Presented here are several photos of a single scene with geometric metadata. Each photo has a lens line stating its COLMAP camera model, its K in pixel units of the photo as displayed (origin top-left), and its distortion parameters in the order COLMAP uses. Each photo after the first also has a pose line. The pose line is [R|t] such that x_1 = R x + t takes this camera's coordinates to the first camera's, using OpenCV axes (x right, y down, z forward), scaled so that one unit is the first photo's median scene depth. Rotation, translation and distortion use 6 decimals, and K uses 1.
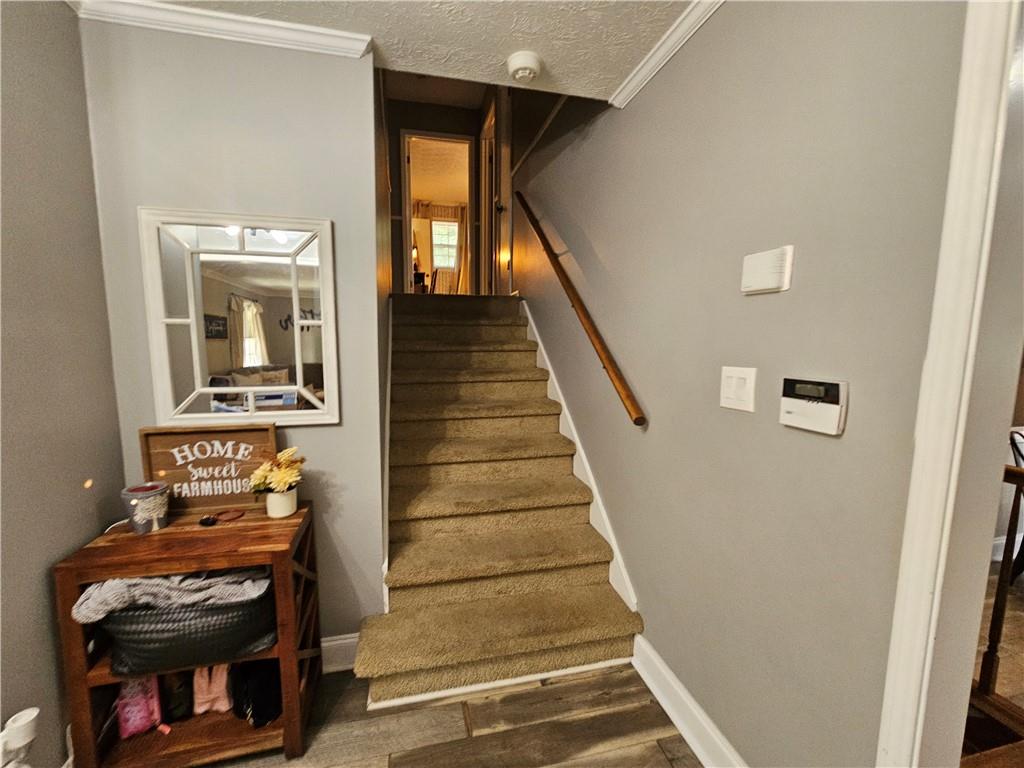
lens RADIAL K [[417.7, 0, 506.8], [0, 417.7, 388.0], [0, 0, 1]] dist [-0.003690, 0.001307]
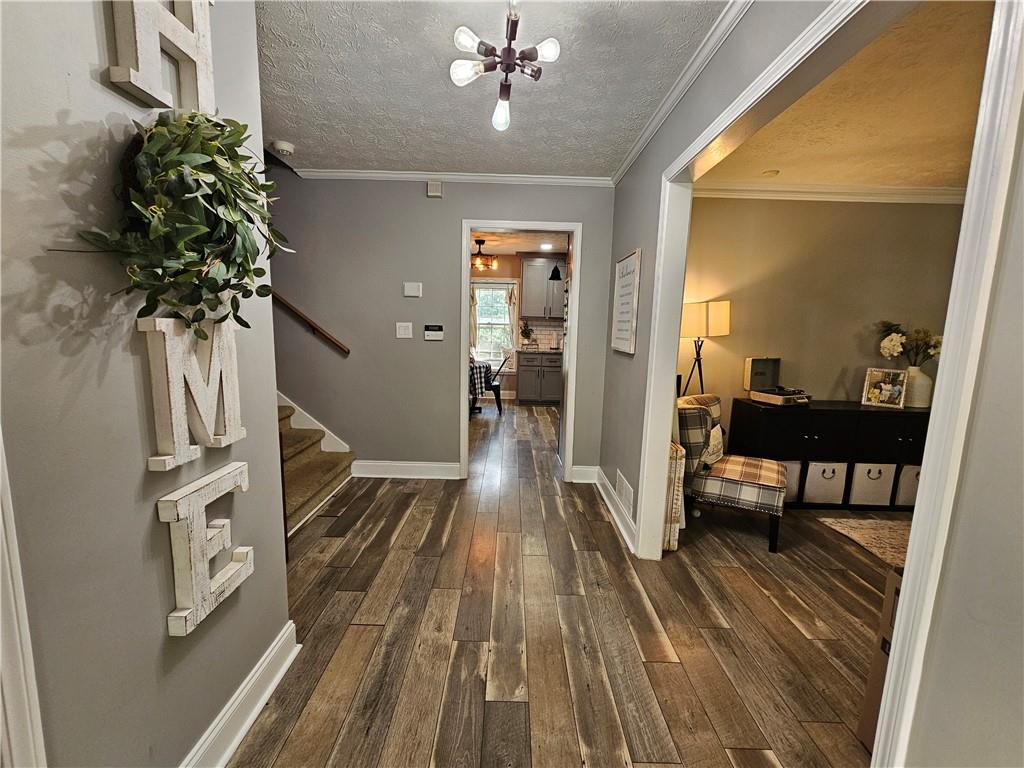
lens RADIAL K [[417.7, 0, 512.9], [0, 417.7, 383.5], [0, 0, 1]] dist [-0.003690, 0.001307]
pose [[0.224811, -0.137112, 0.964707, -2.023463], [0.088234, 0.988847, 0.119982, 0.082131], [-0.970399, 0.058147, 0.234402, -0.322830]]
